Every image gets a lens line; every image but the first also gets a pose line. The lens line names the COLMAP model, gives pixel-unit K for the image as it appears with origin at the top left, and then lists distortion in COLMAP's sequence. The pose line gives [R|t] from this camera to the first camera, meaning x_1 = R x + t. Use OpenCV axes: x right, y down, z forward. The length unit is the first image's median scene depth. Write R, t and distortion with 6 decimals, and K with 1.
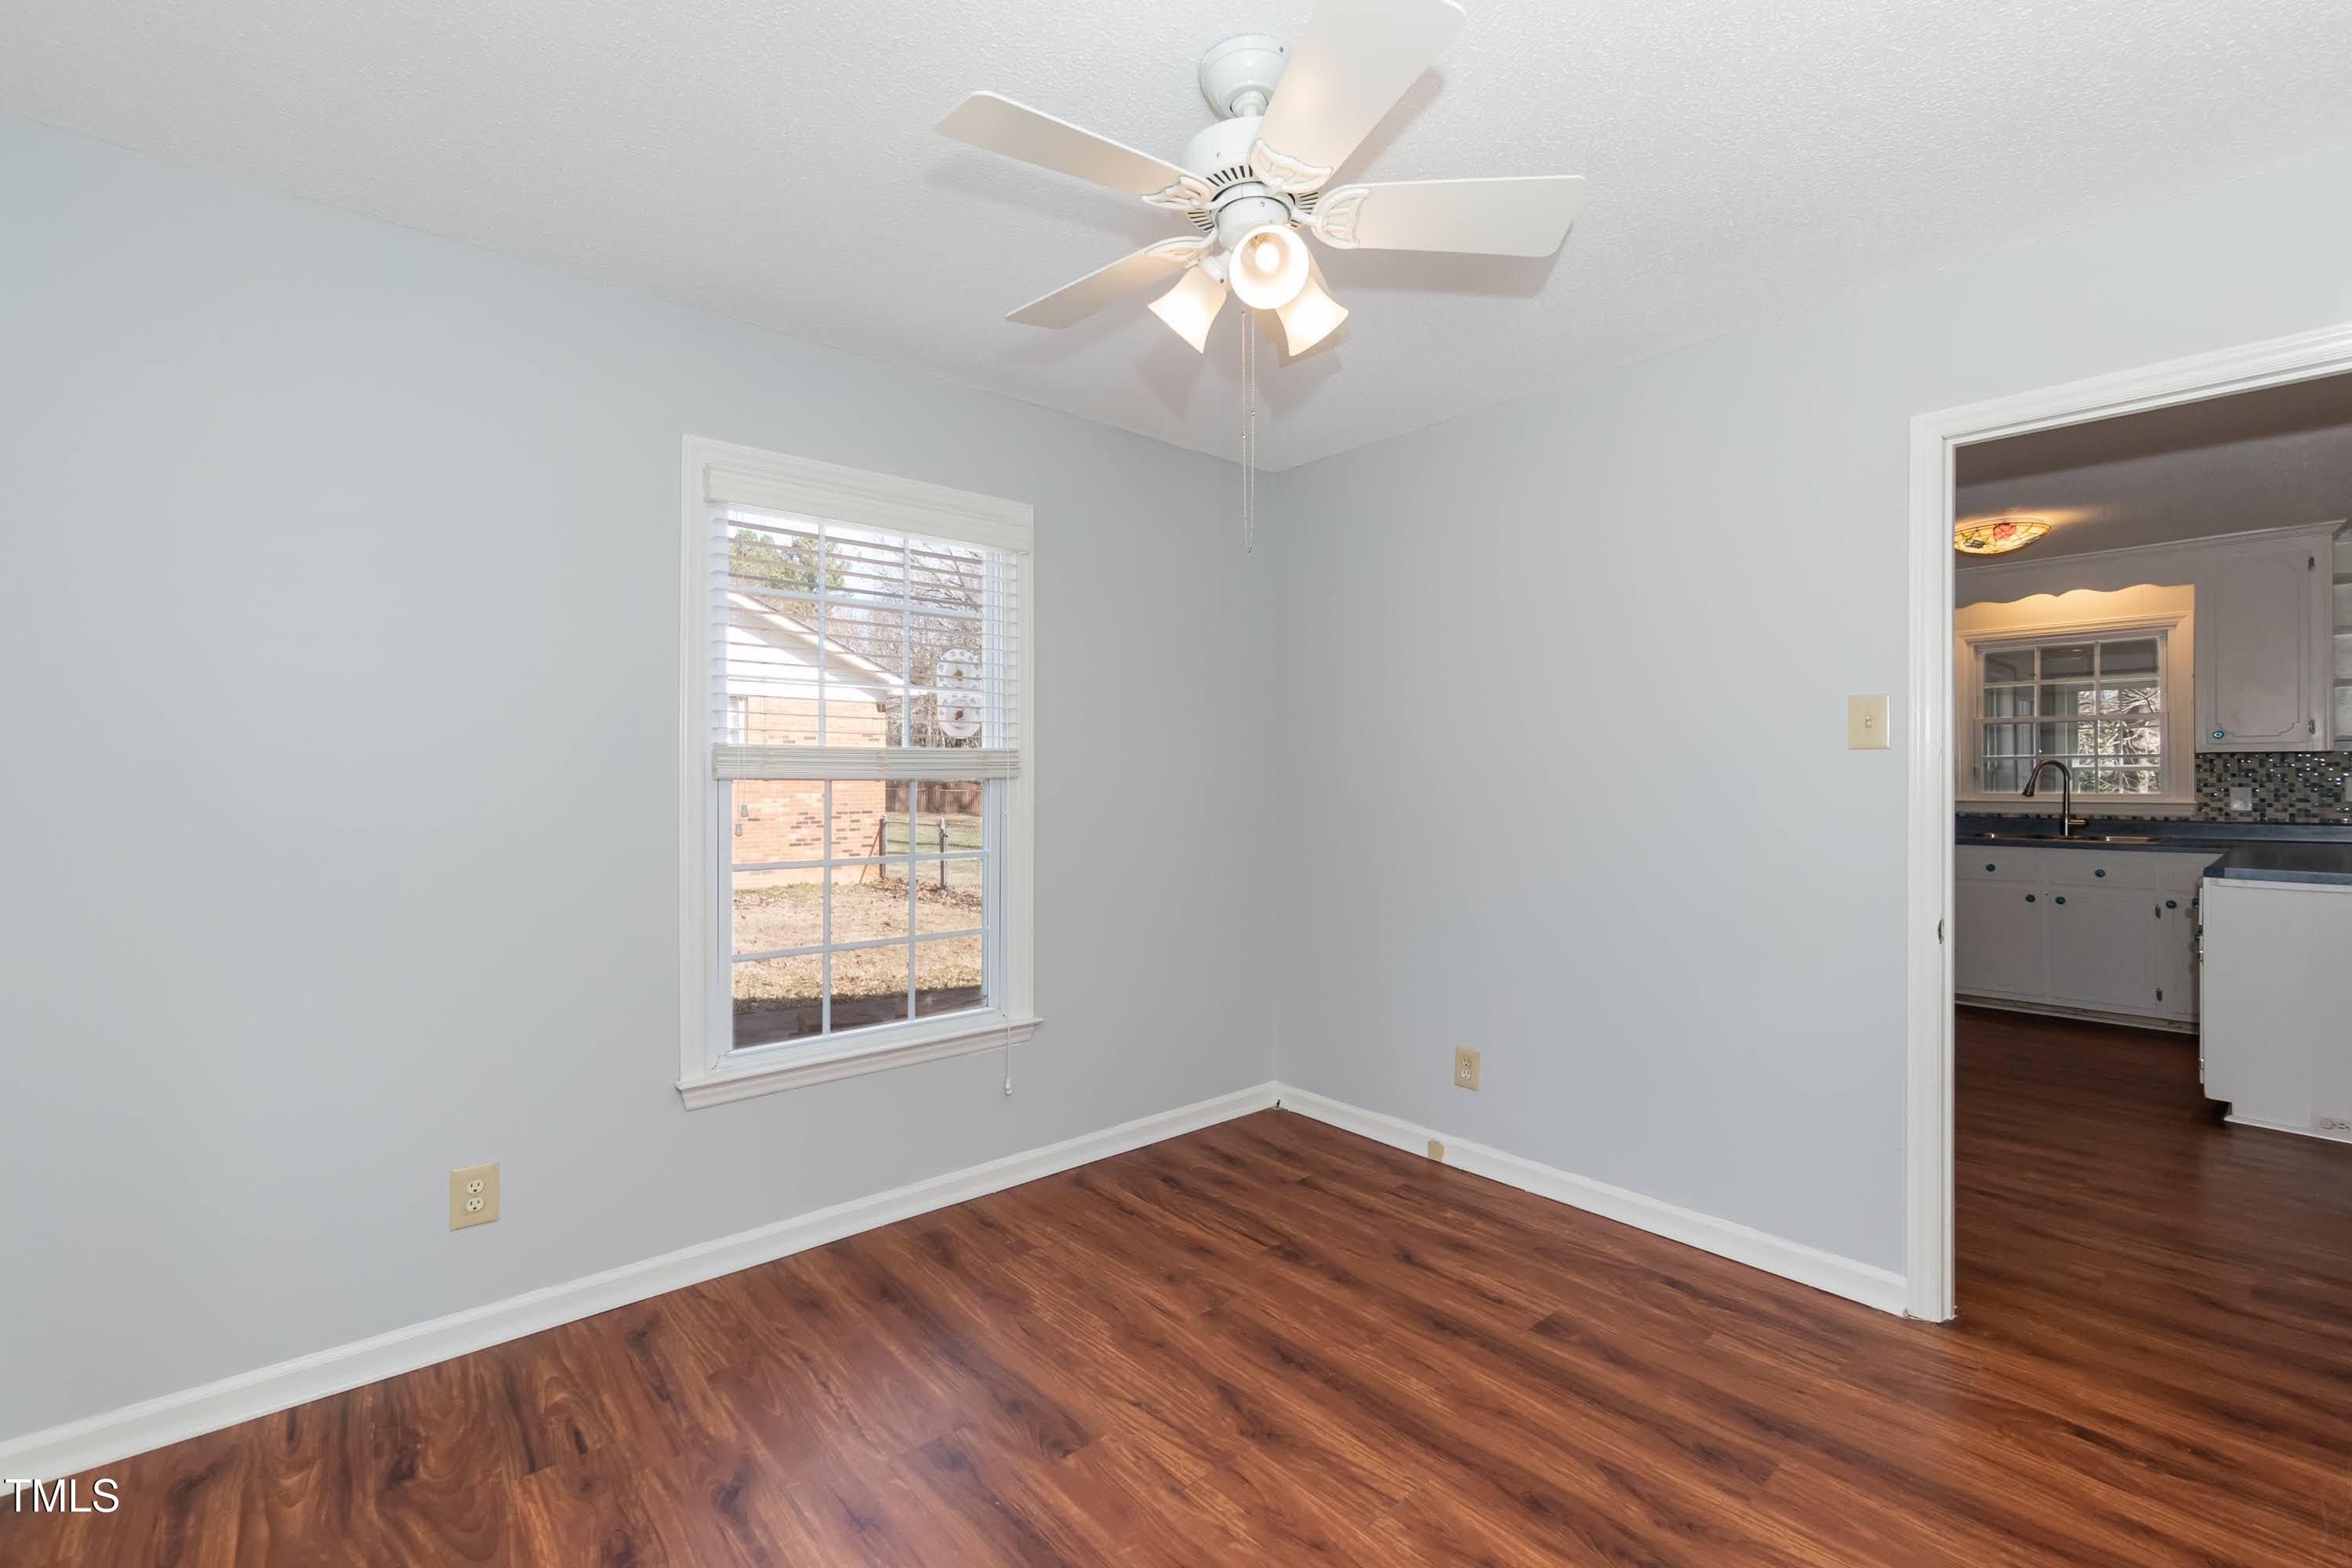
lens RADIAL K [[1029.0, 0, 1184.9], [0, 1029.0, 776.8], [0, 0, 1]] dist [-0.002344, -0.000096]
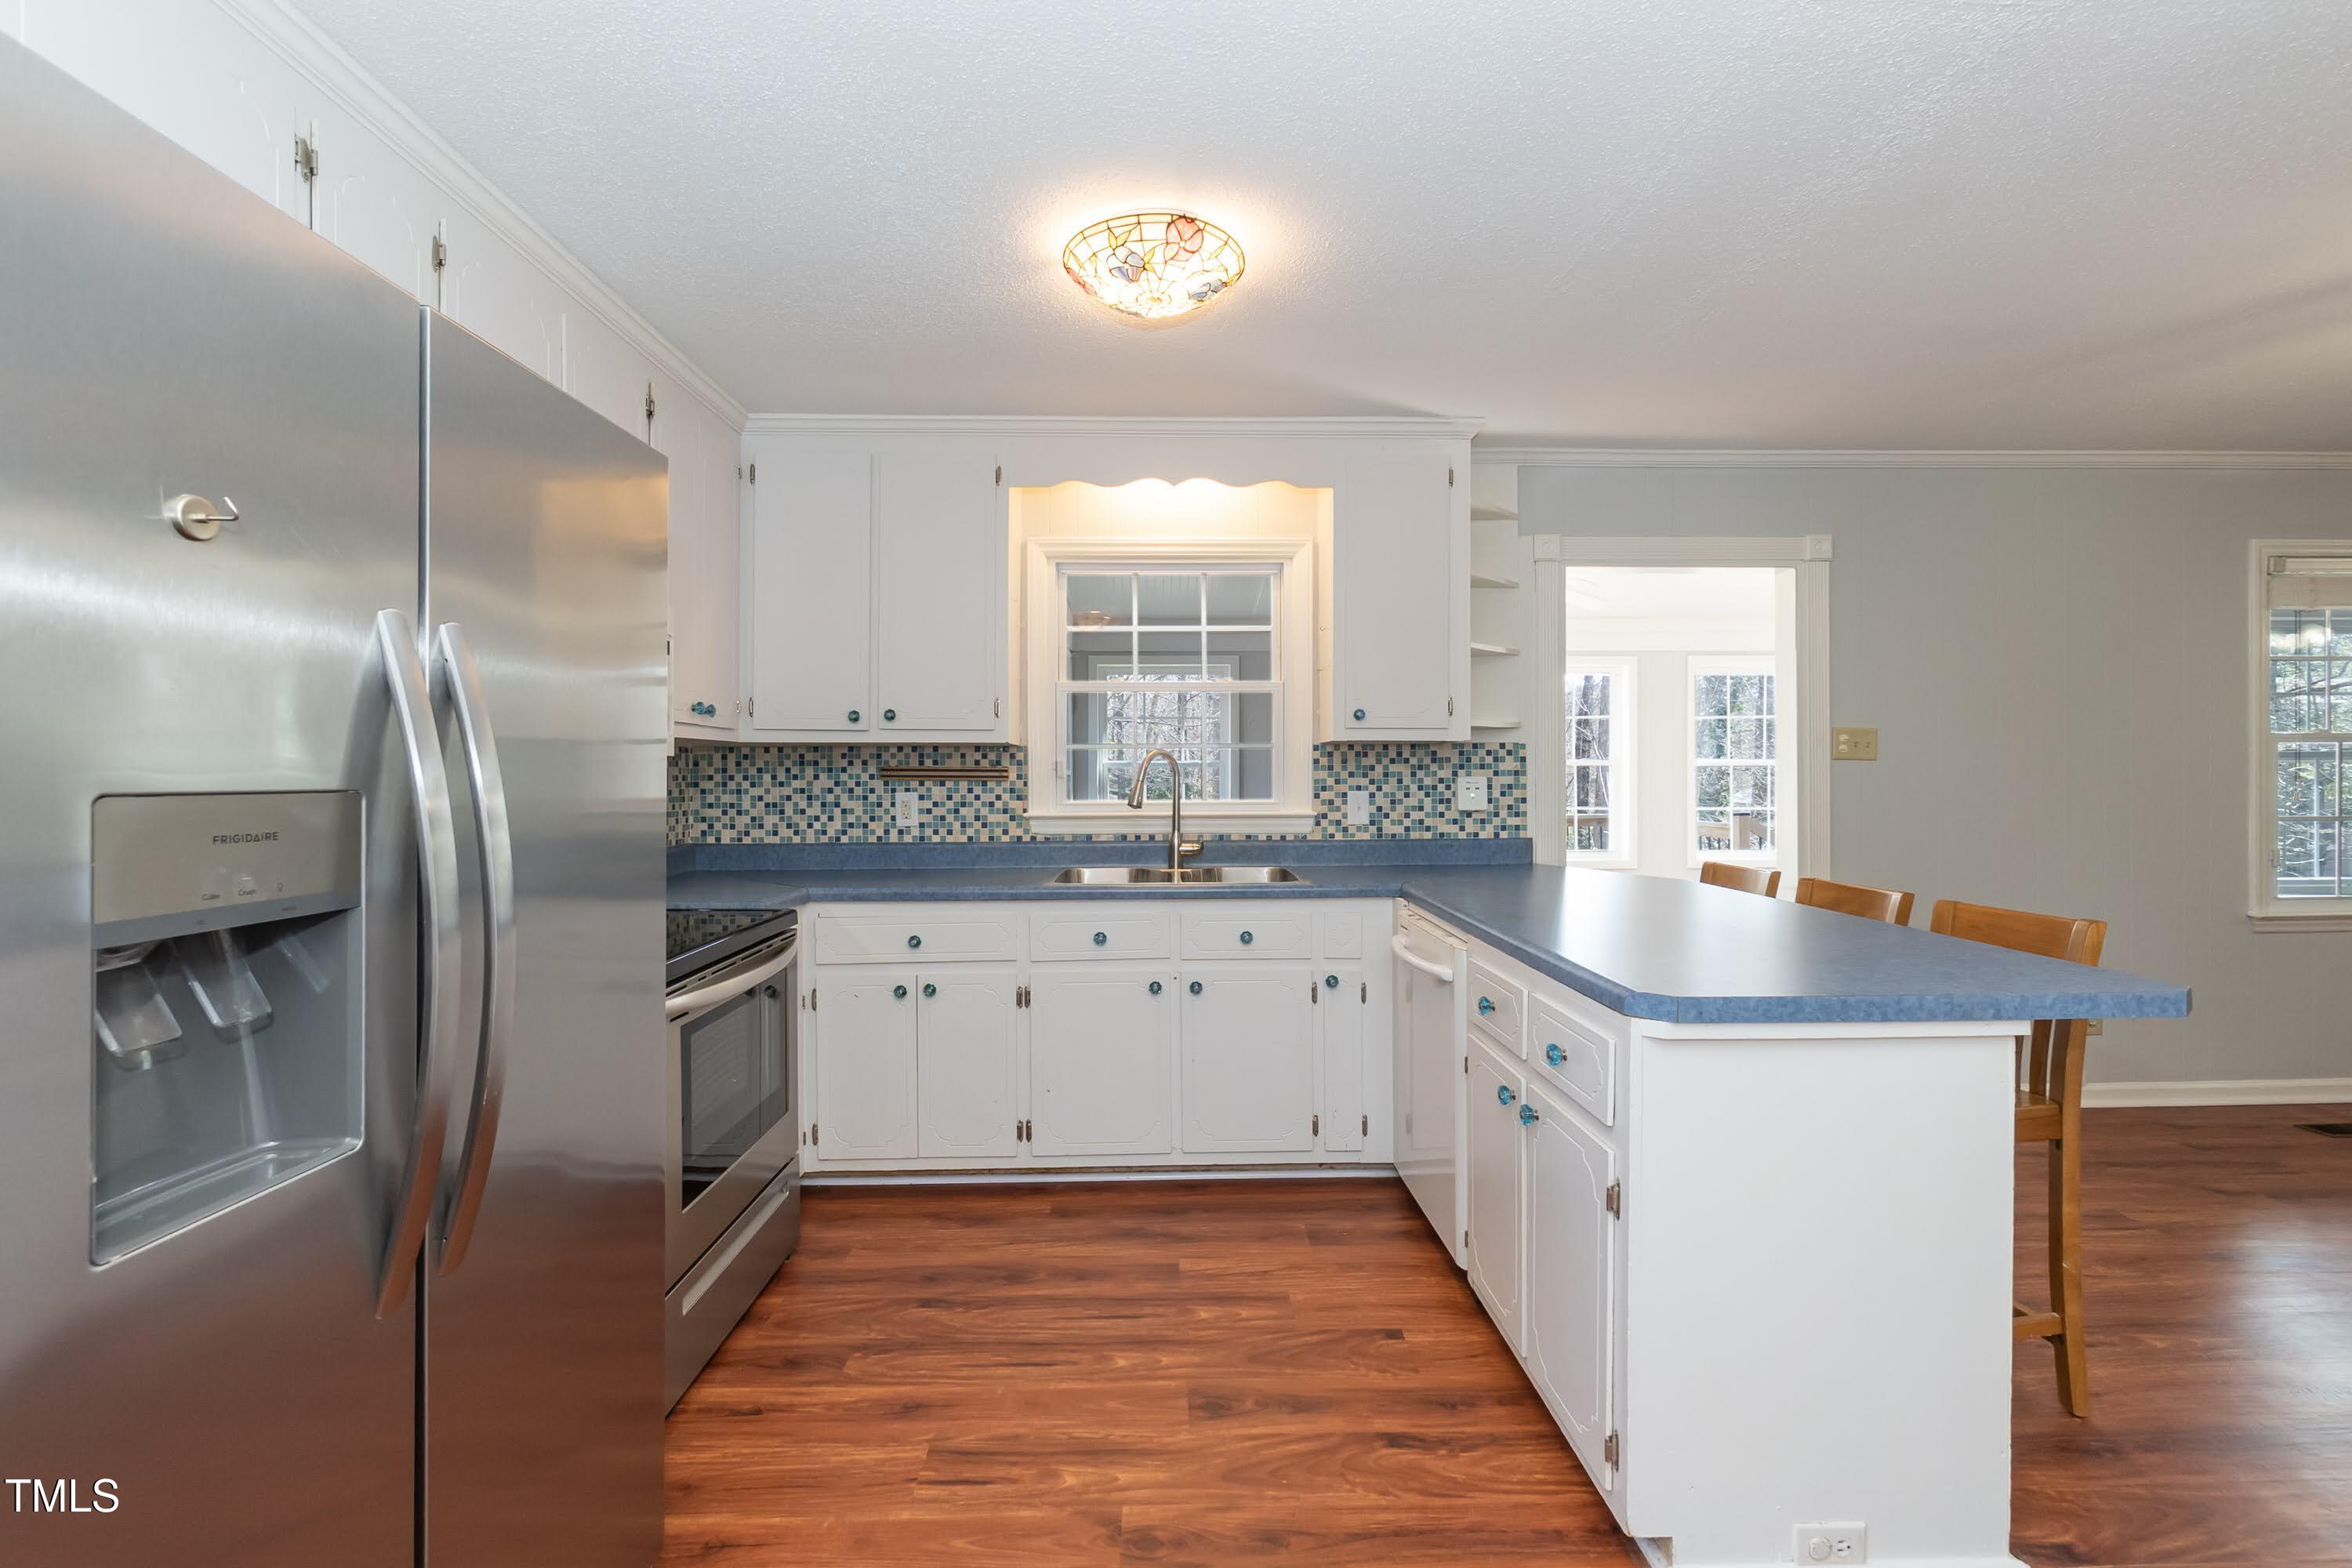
lens RADIAL K [[1029.0, 0, 1184.9], [0, 1029.0, 776.8], [0, 0, 1]] dist [-0.002344, -0.000096]
pose [[0.642603, -0.003283, 0.766192, 0.397559], [0.000514, 0.999992, 0.003854, -0.002635], [-0.766199, -0.002083, 0.642600, 0.626413]]
